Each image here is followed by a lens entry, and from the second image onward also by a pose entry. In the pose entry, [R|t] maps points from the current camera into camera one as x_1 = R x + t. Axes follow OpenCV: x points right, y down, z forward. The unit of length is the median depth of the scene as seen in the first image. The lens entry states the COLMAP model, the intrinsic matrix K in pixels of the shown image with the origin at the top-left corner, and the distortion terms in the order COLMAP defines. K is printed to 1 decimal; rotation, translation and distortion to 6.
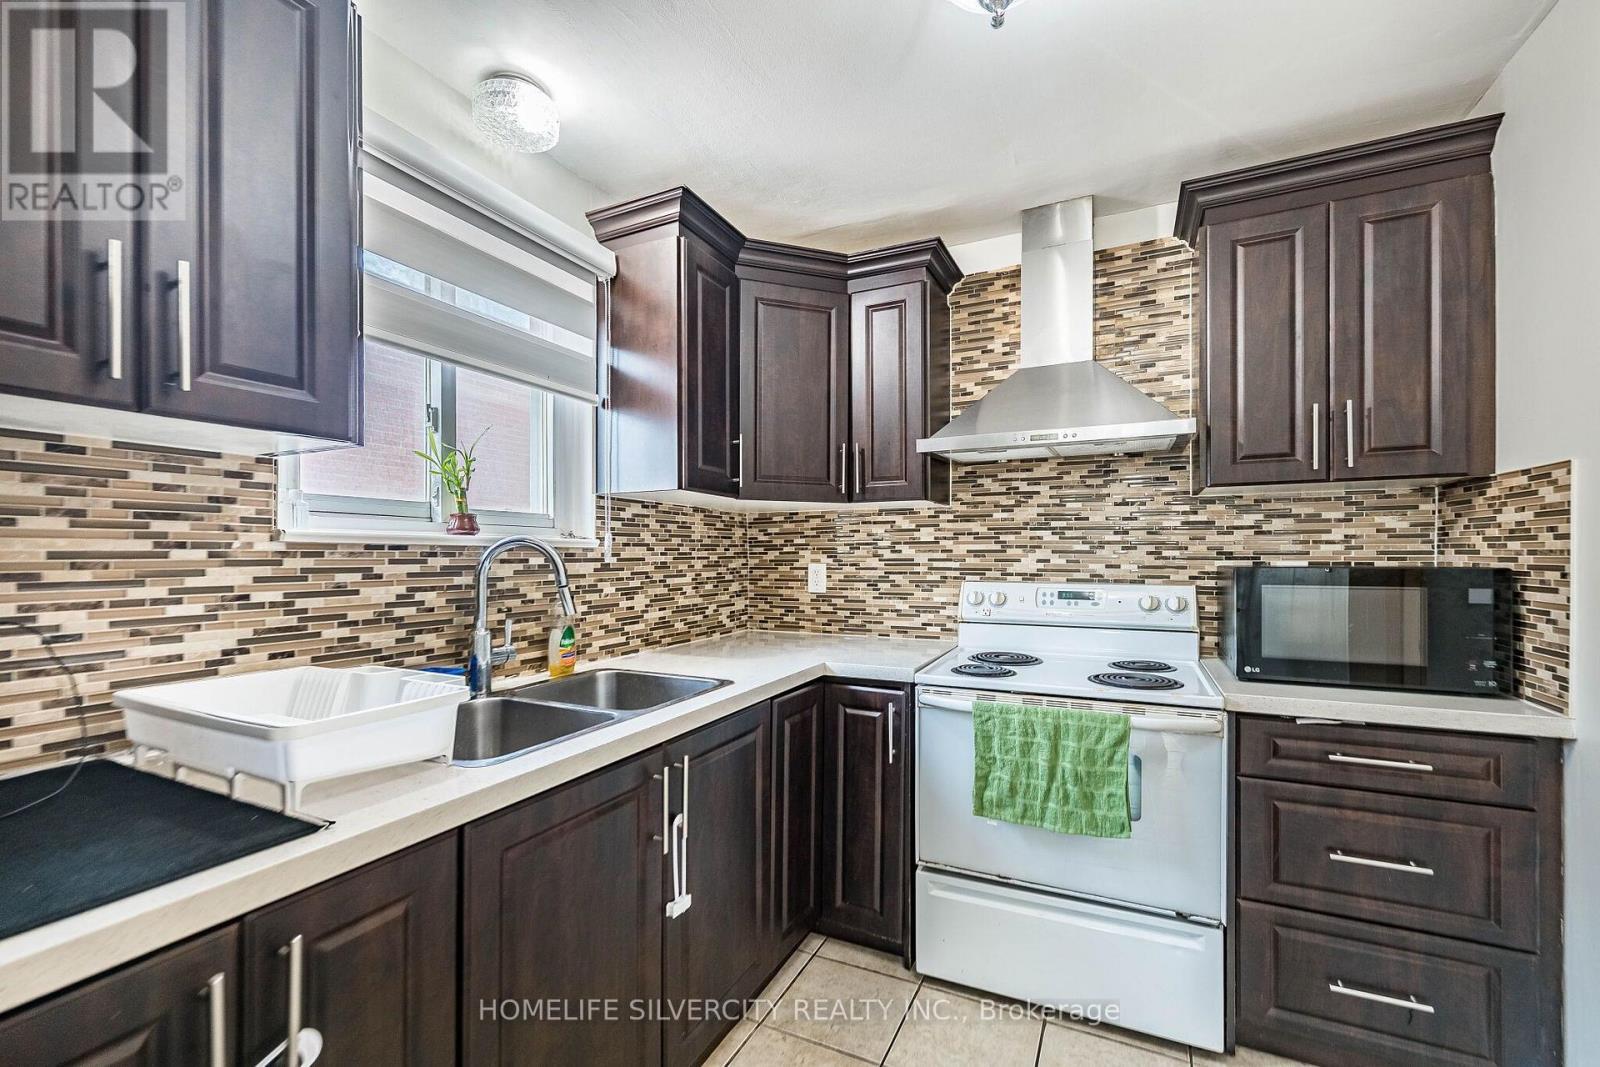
lens RADIAL K [[669.9, 0, 769.5], [0, 669.9, 560.8], [0, 0, 1]] dist [-0.000478, 0.001224]
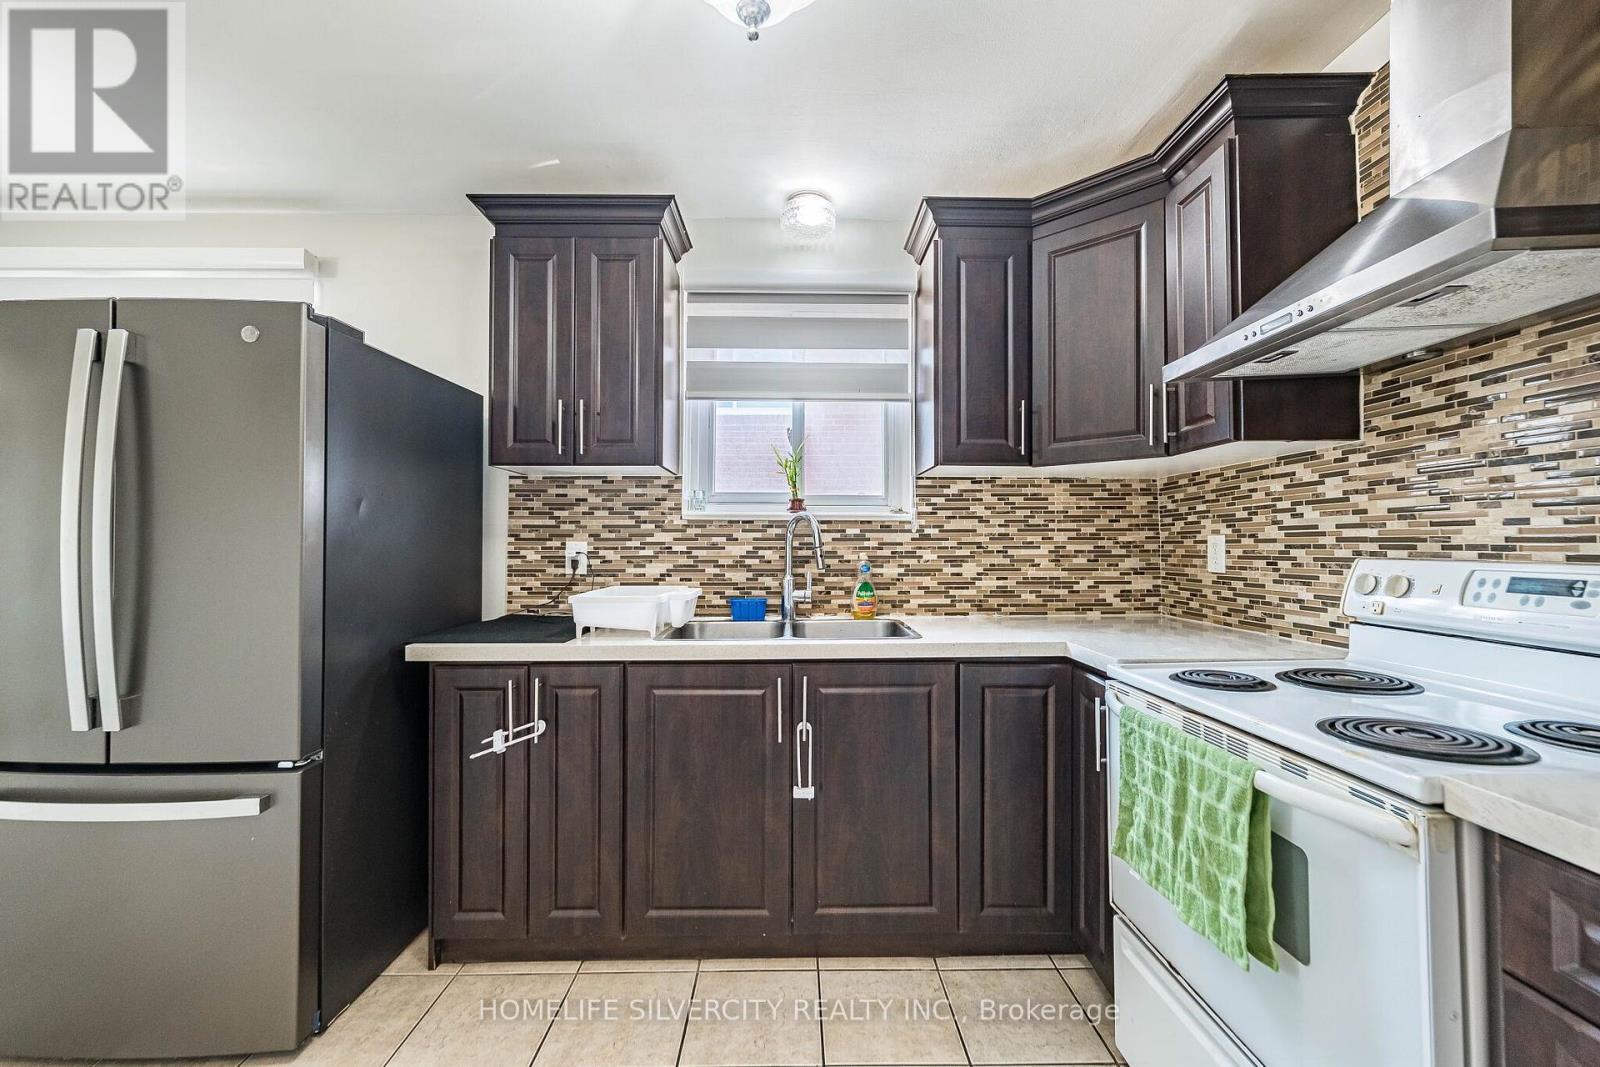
lens RADIAL K [[669.9, 0, 807.9], [0, 669.9, 534.7], [0, 0, 1]] dist [-0.000478, 0.001224]
pose [[0.450055, -0.012067, -0.892919, 0.729691], [-0.010027, 0.999777, -0.018565, 0.030166], [0.892945, 0.017309, 0.449834, 0.298079]]
